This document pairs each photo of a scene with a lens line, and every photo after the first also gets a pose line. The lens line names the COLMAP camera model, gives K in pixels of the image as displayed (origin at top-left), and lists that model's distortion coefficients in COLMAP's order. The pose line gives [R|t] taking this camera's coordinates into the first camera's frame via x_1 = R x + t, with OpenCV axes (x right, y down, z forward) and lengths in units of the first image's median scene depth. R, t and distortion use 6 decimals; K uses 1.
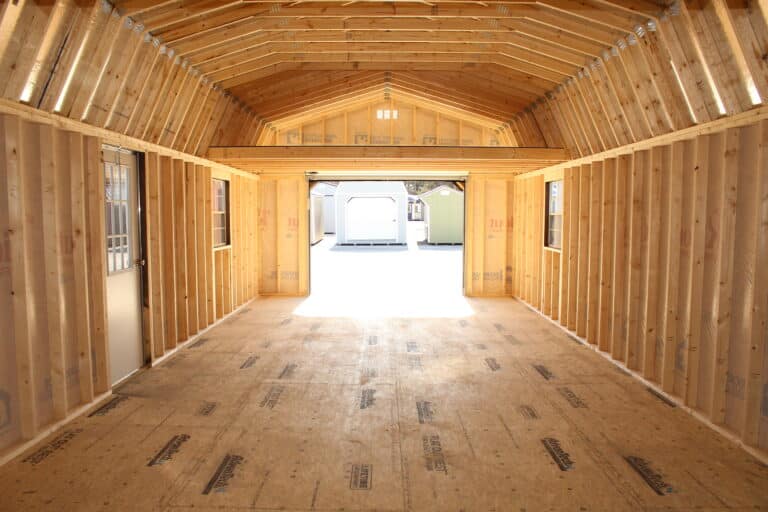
lens RADIAL K [[644.0, 0, 379.9], [0, 644.0, 263.6], [0, 0, 1]] dist [-0.139739, 0.096228]
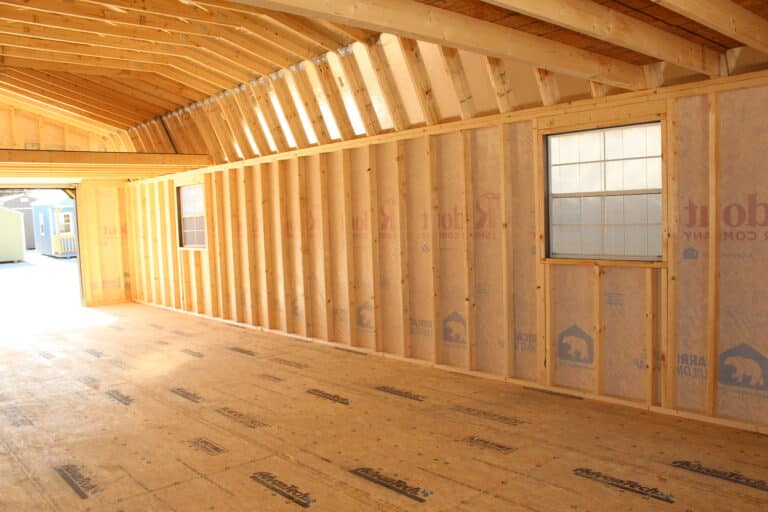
lens RADIAL K [[644.0, 0, 382.6], [0, 644.0, 261.8], [0, 0, 1]] dist [-0.139739, 0.096228]
pose [[0.746016, -0.077341, 0.661421, -0.223332], [0.089697, 0.995852, 0.015278, 0.012961], [-0.659859, 0.047930, 0.749859, -0.014517]]
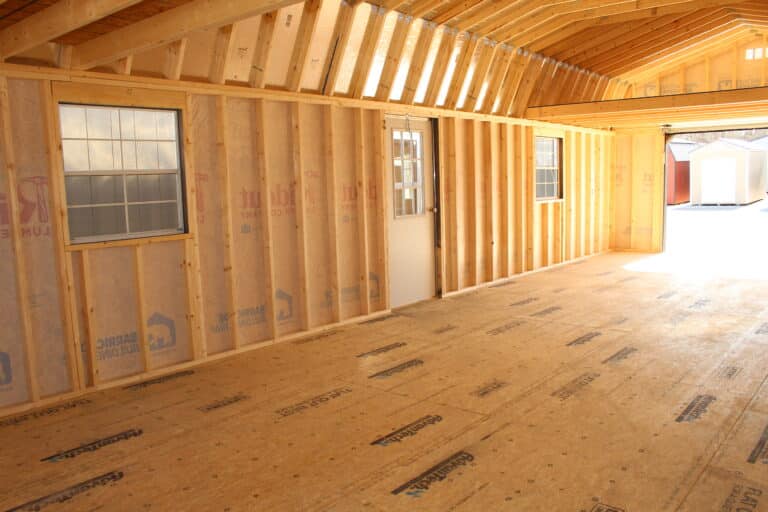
lens RADIAL K [[644.0, 0, 379.5], [0, 644.0, 262.2], [0, 0, 1]] dist [-0.139739, 0.096228]
pose [[0.769124, 0.054426, -0.636778, 0.244373], [-0.017135, 0.997765, 0.064582, 0.014553], [0.638870, -0.038760, 0.768337, -0.007718]]
